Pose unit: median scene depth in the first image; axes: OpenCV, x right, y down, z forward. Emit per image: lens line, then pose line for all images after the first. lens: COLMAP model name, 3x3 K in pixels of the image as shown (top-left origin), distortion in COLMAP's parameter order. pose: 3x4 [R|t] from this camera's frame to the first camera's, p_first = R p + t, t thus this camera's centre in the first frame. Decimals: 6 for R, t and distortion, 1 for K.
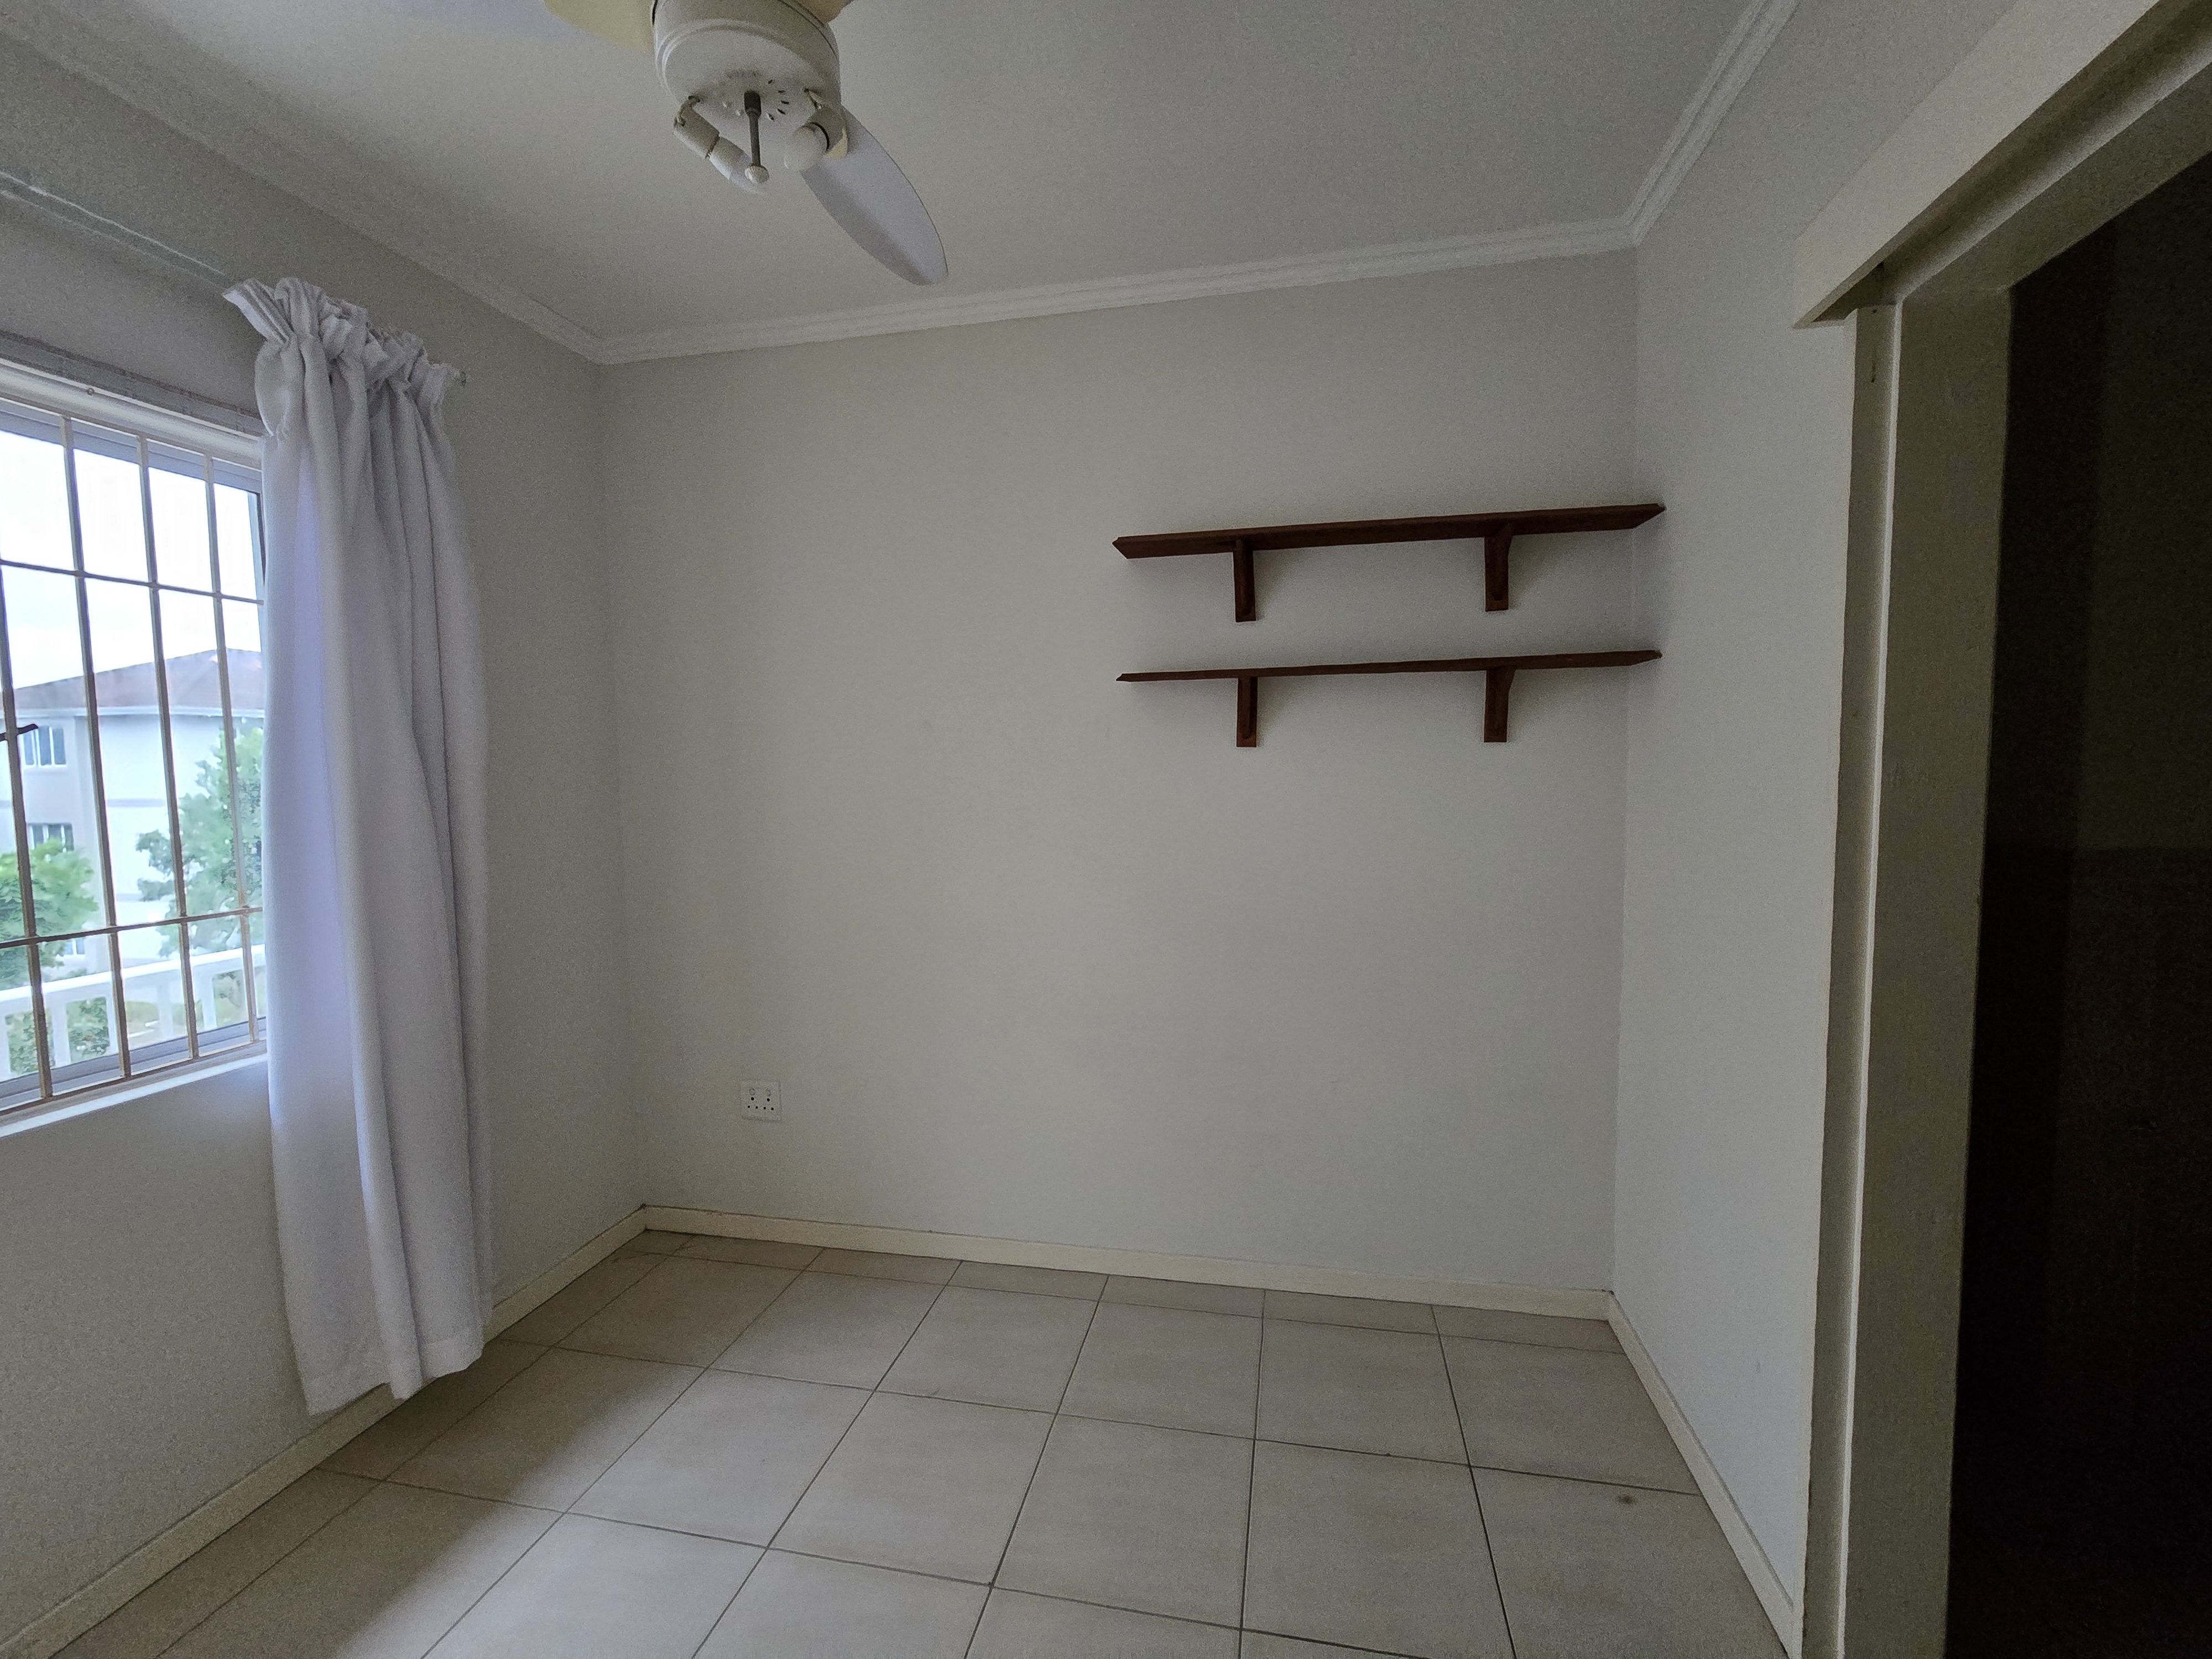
lens RADIAL K [[905.1, 0, 1105.8], [0, 905.1, 825.0], [0, 0, 1]] dist [0.007584, -0.000459]
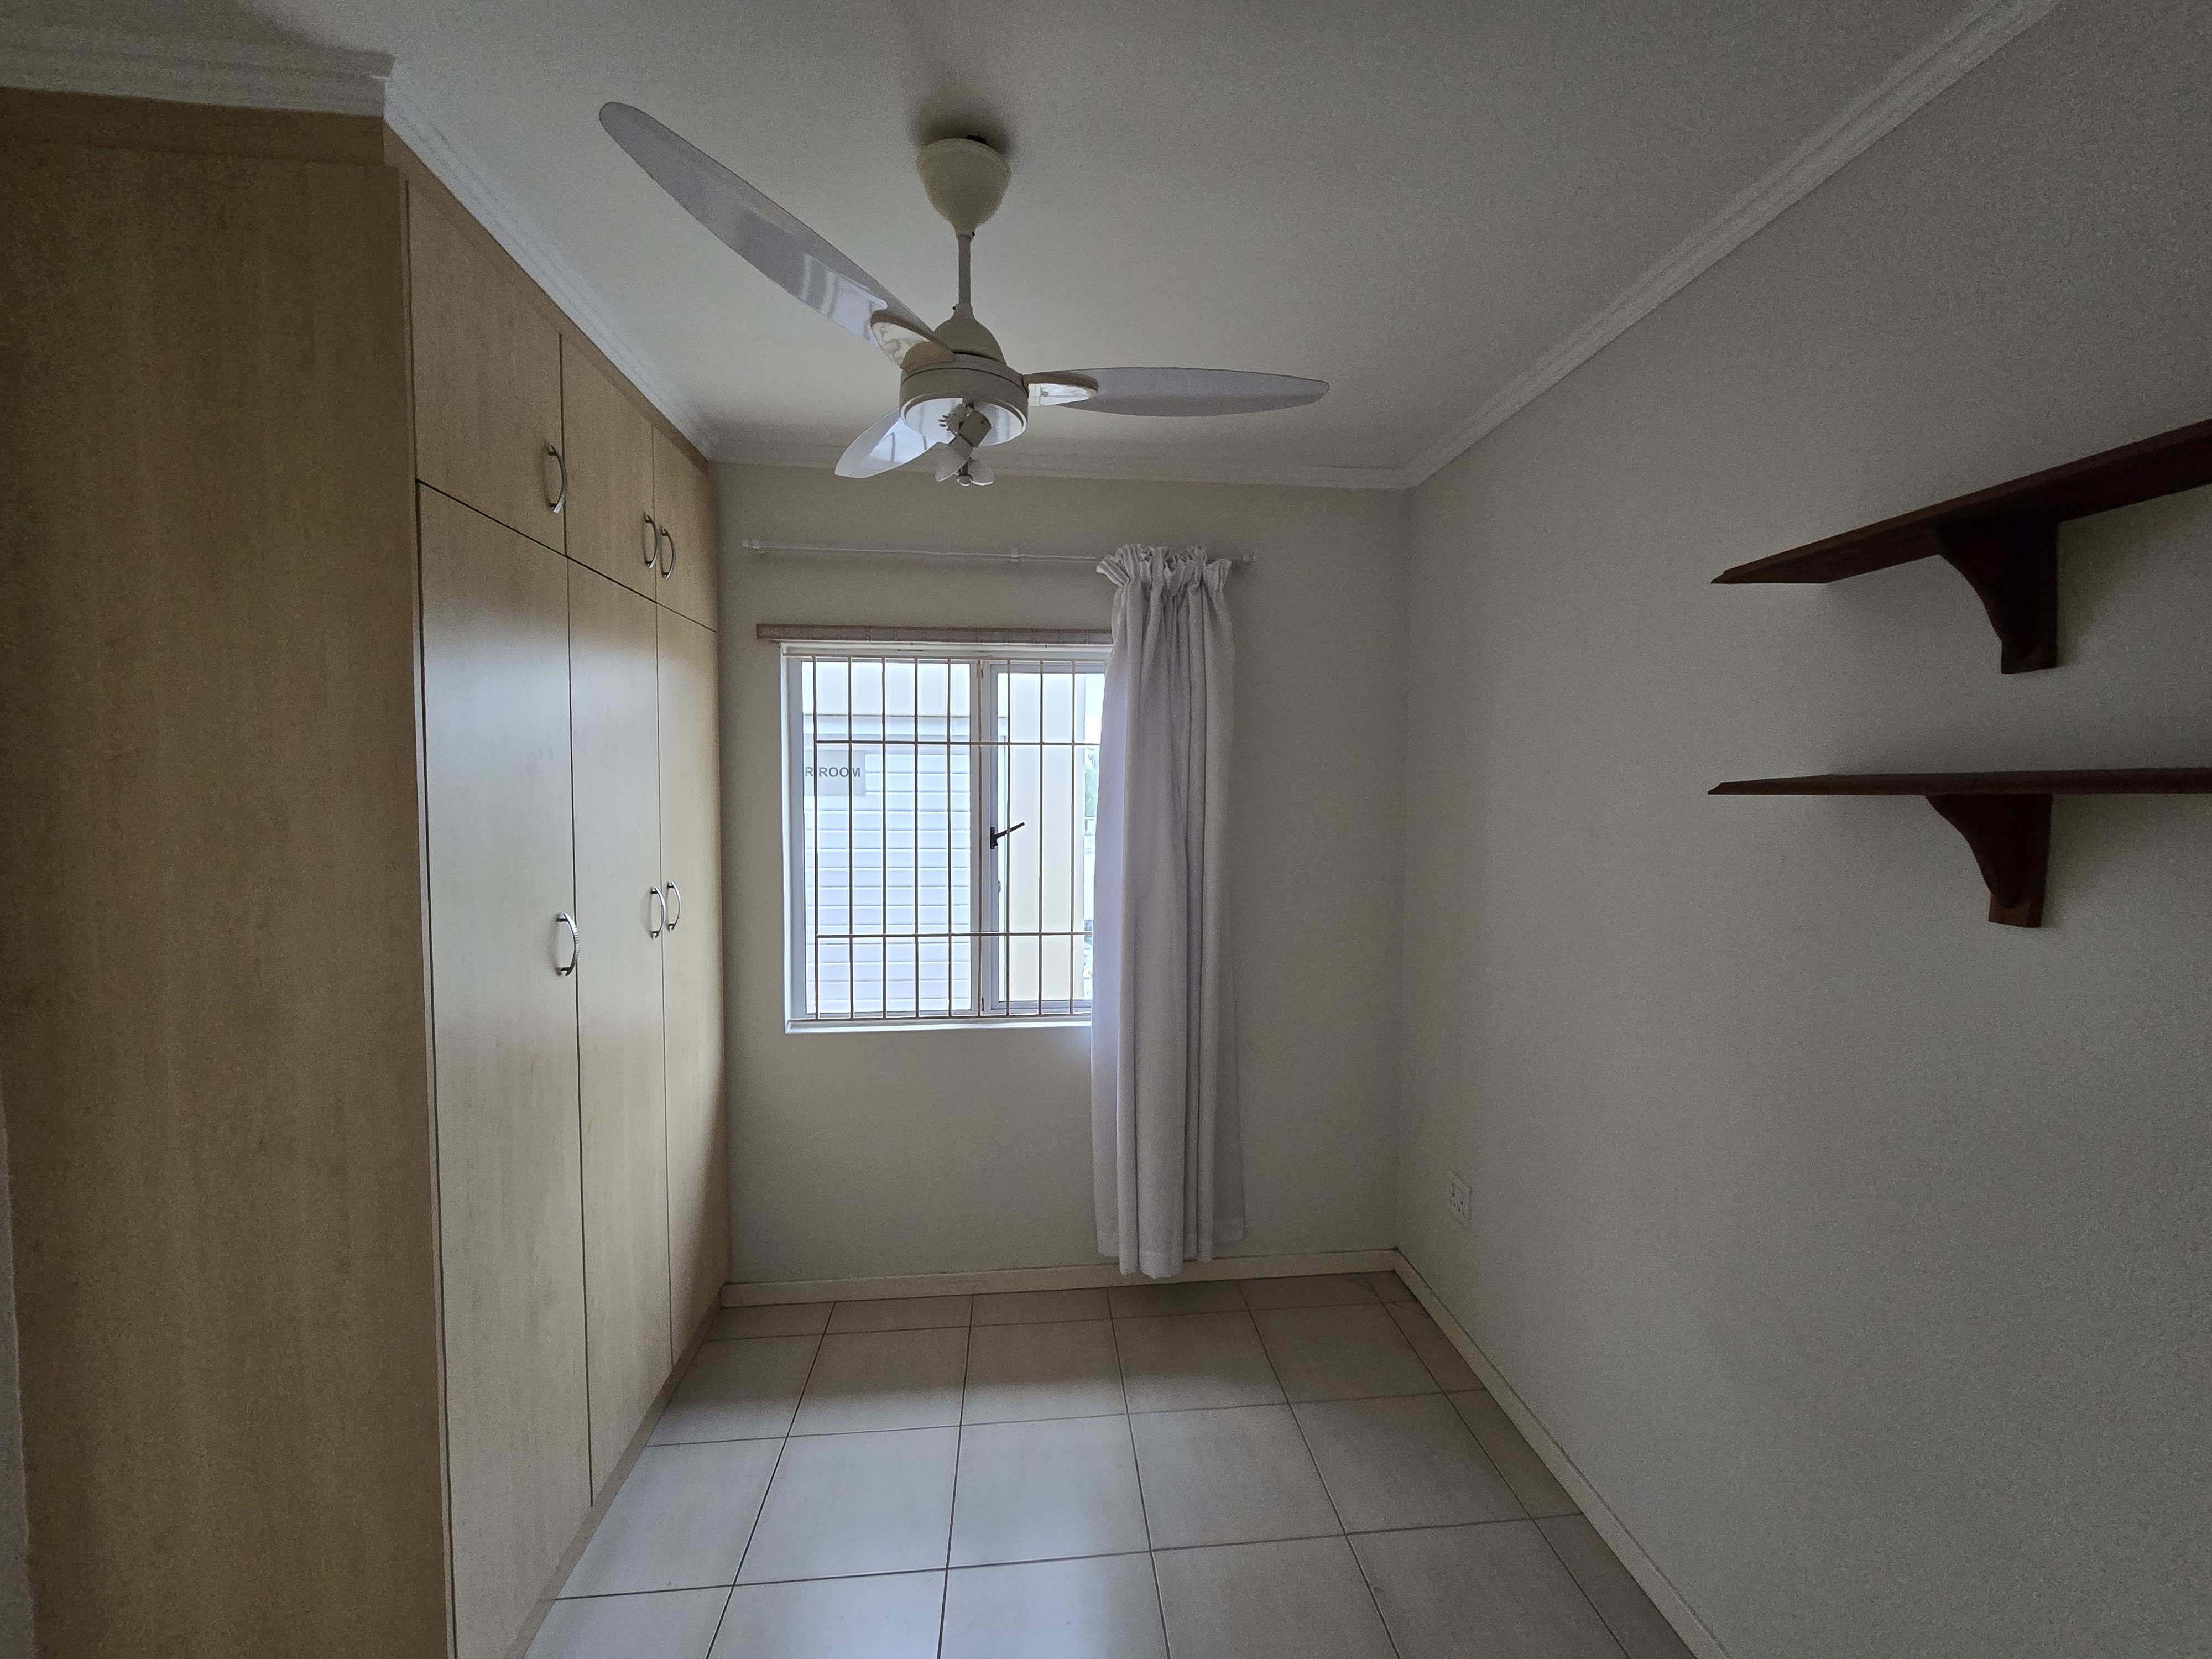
lens RADIAL K [[905.1, 0, 1114.6], [0, 905.1, 834.4], [0, 0, 1]] dist [0.007584, -0.000459]
pose [[0.326266, 0.062226, -0.943228, 0.545820], [-0.072905, 0.996515, 0.040523, -0.139012], [0.942462, 0.055545, 0.329666, 0.427690]]
